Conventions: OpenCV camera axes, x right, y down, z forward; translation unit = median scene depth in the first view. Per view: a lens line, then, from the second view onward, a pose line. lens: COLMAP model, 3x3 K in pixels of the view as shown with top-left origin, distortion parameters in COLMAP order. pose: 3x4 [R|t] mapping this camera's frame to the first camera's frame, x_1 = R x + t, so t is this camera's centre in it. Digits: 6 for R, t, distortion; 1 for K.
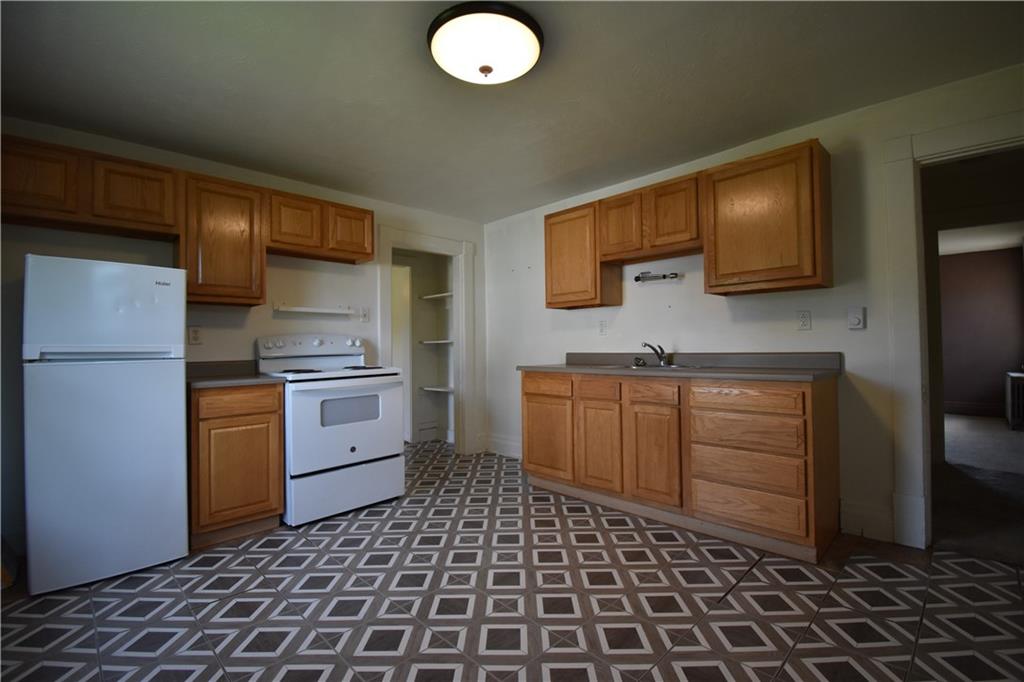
lens RADIAL K [[452.9, 0, 526.6], [0, 452.9, 340.5], [0, 0, 1]] dist [-0.003005, -0.008561]
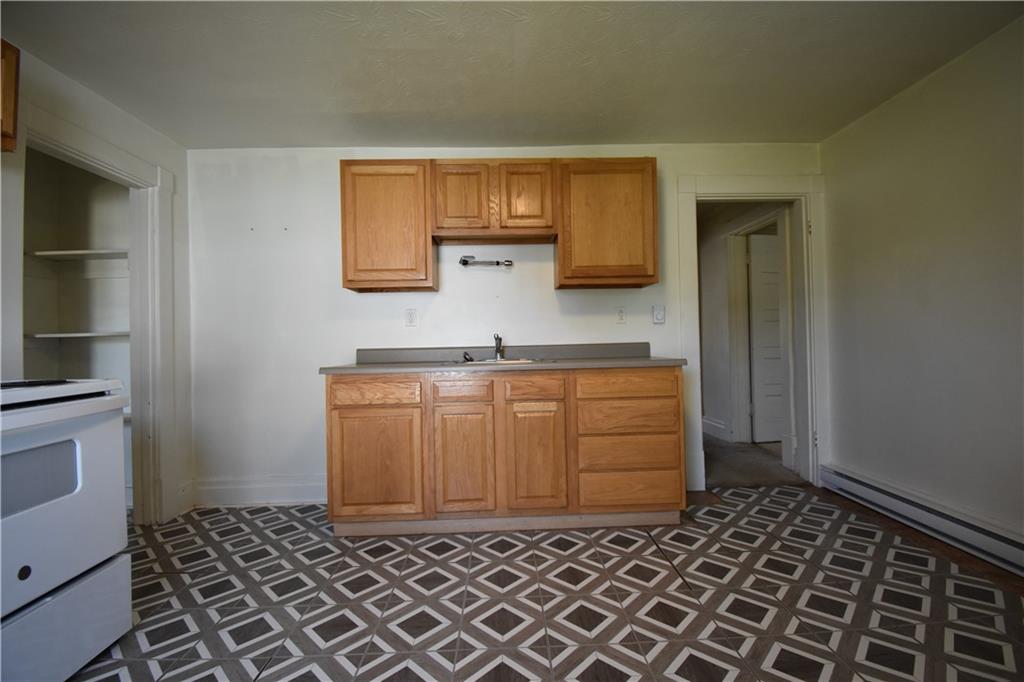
lens RADIAL K [[452.9, 0, 510.0], [0, 452.9, 334.8], [0, 0, 1]] dist [-0.003005, -0.008561]
pose [[0.689783, 0.005882, 0.723992, -0.335246], [0.001504, 0.999953, -0.009558, 0.014078], [-0.724015, 0.007682, 0.689742, 0.339853]]
